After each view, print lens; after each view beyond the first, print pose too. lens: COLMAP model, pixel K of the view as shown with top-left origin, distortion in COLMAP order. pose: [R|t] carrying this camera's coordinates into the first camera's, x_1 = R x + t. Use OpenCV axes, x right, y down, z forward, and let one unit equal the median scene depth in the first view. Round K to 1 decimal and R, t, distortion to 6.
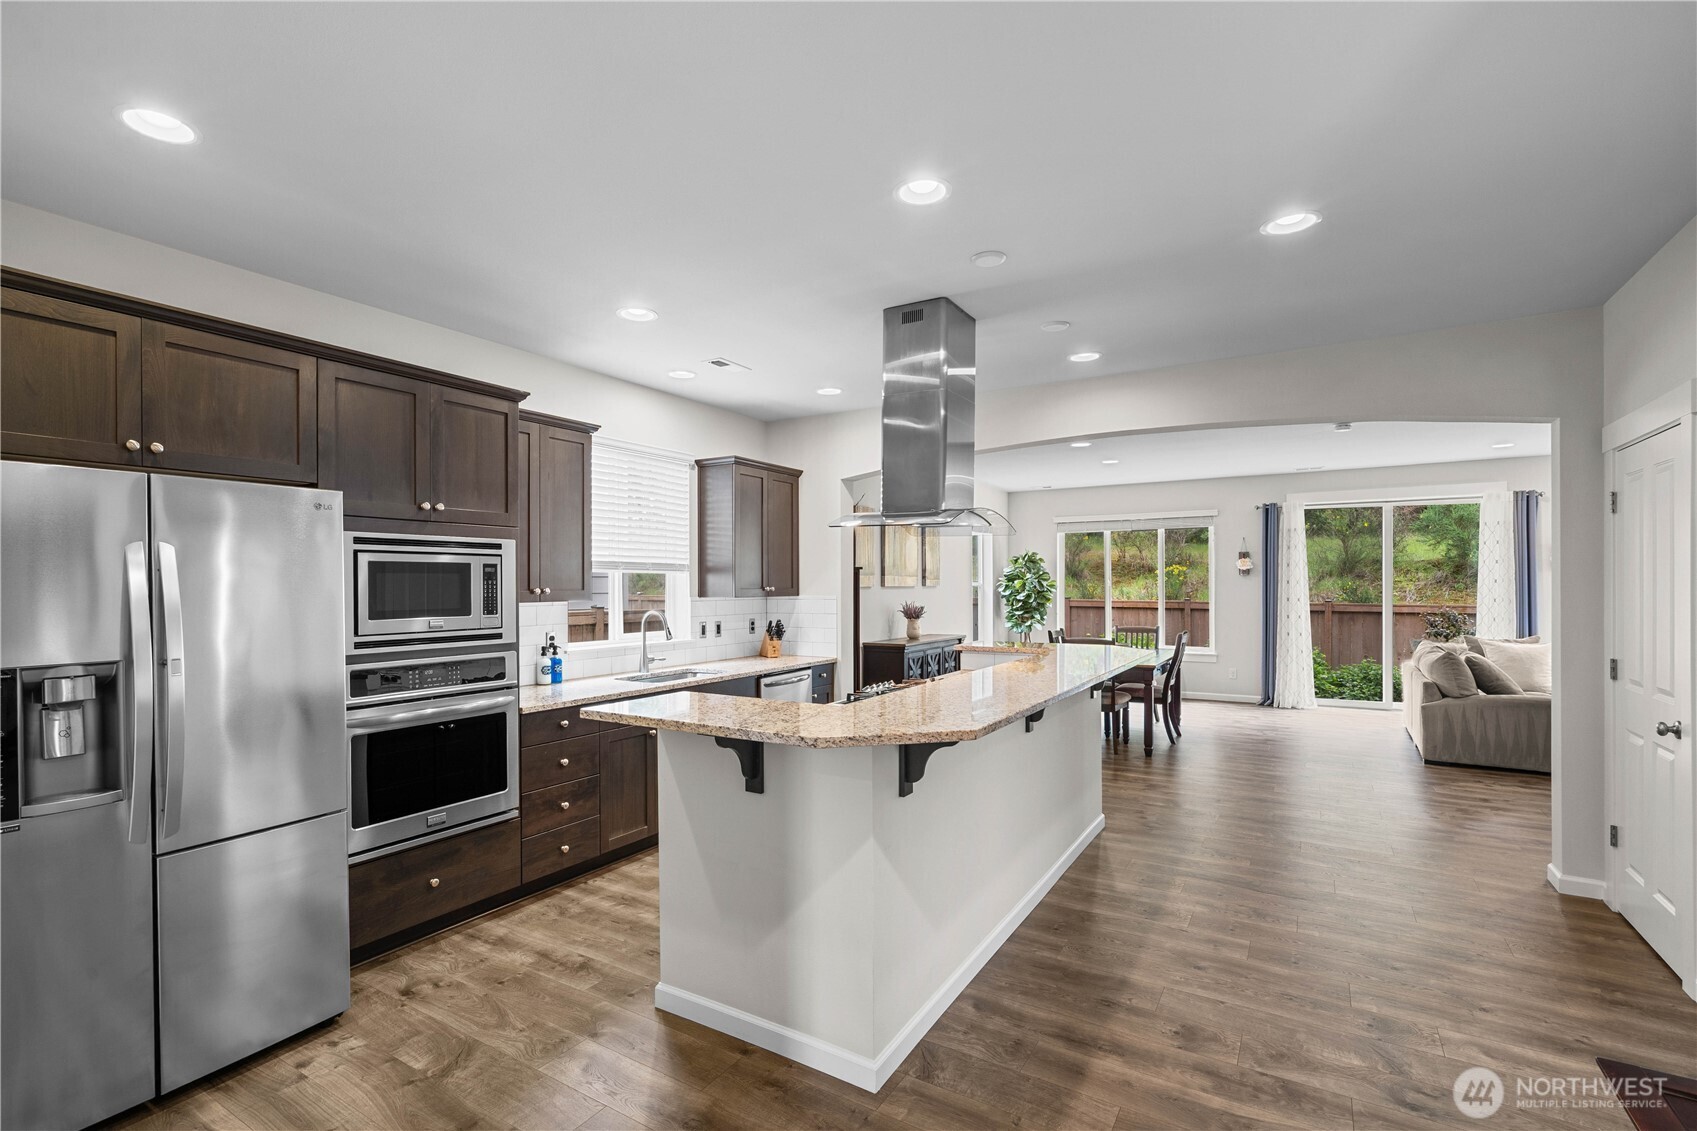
lens RADIAL K [[776.9, 0, 835.0], [0, 776.9, 570.8], [0, 0, 1]] dist [-0.001373, 0.000321]
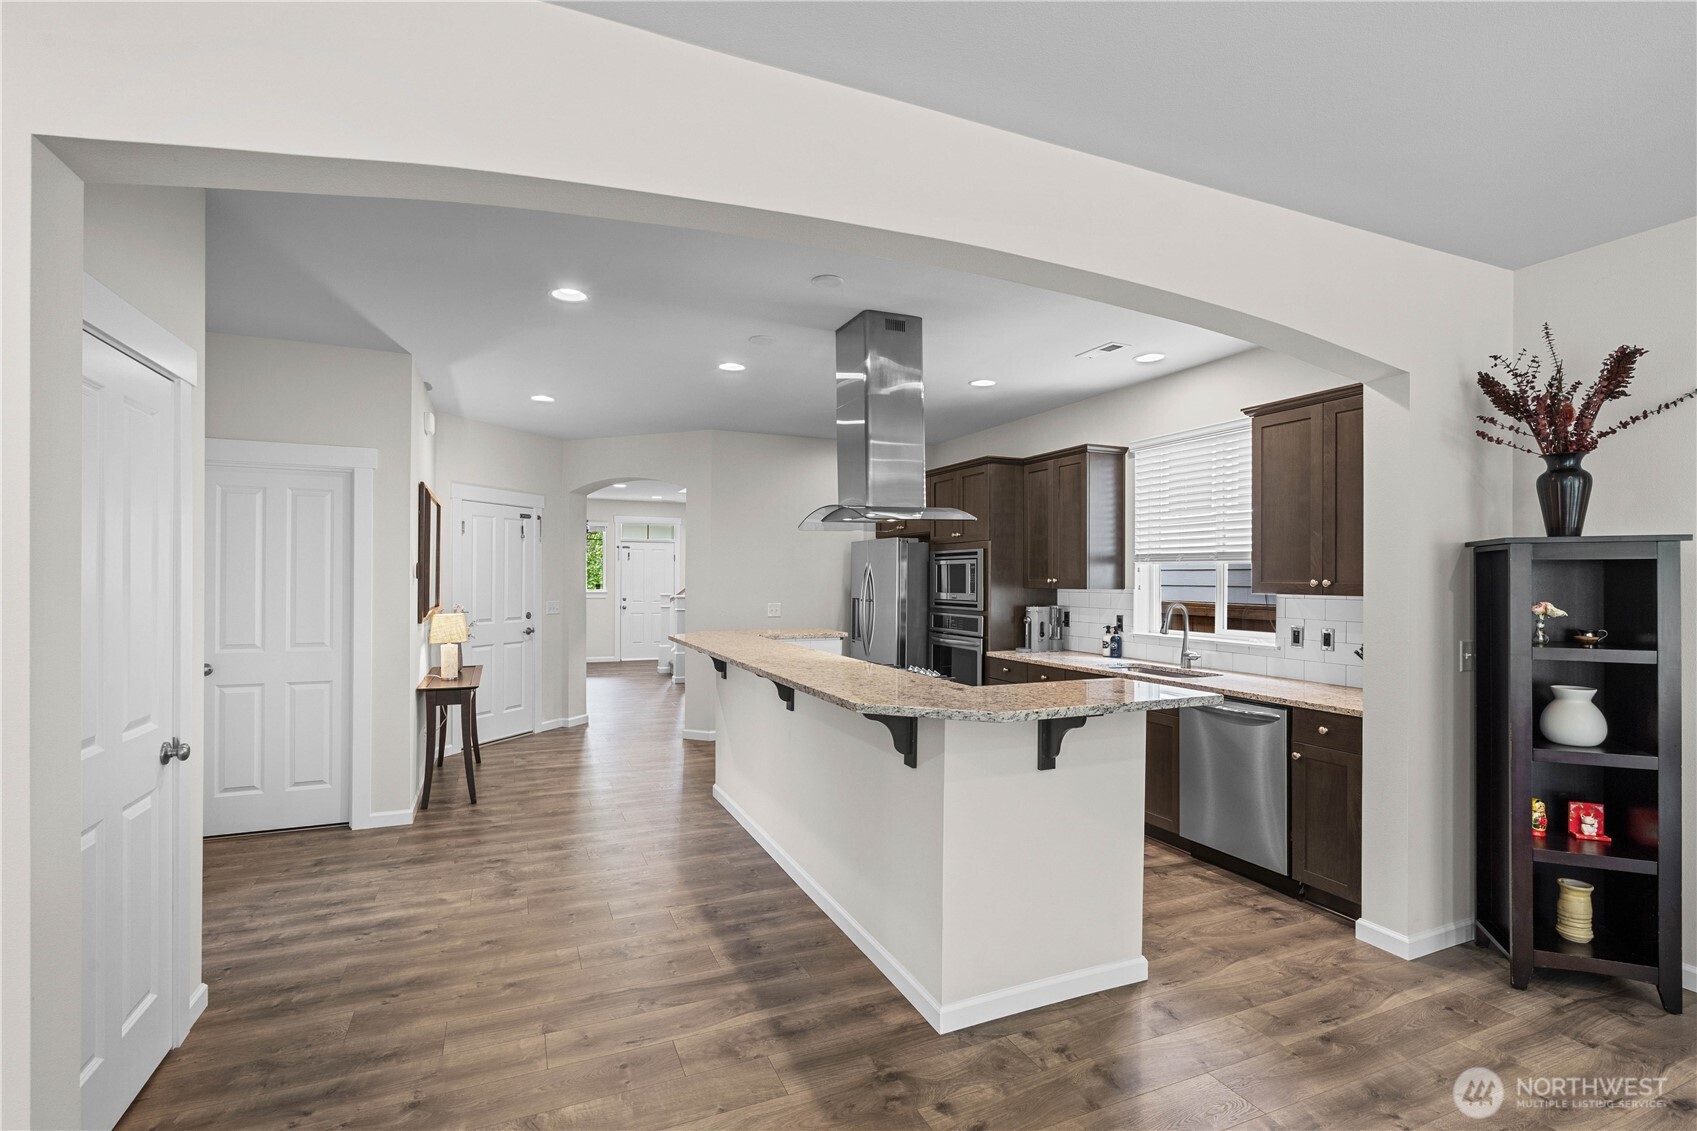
lens RADIAL K [[776.9, 0, 835.0], [0, 776.9, 570.8], [0, 0, 1]] dist [-0.001373, 0.000321]
pose [[-0.577571, -0.004434, -0.816328, 1.143269], [0.013782, 0.999790, -0.015182, 0.028606], [0.816224, -0.020019, -0.577388, 1.743516]]
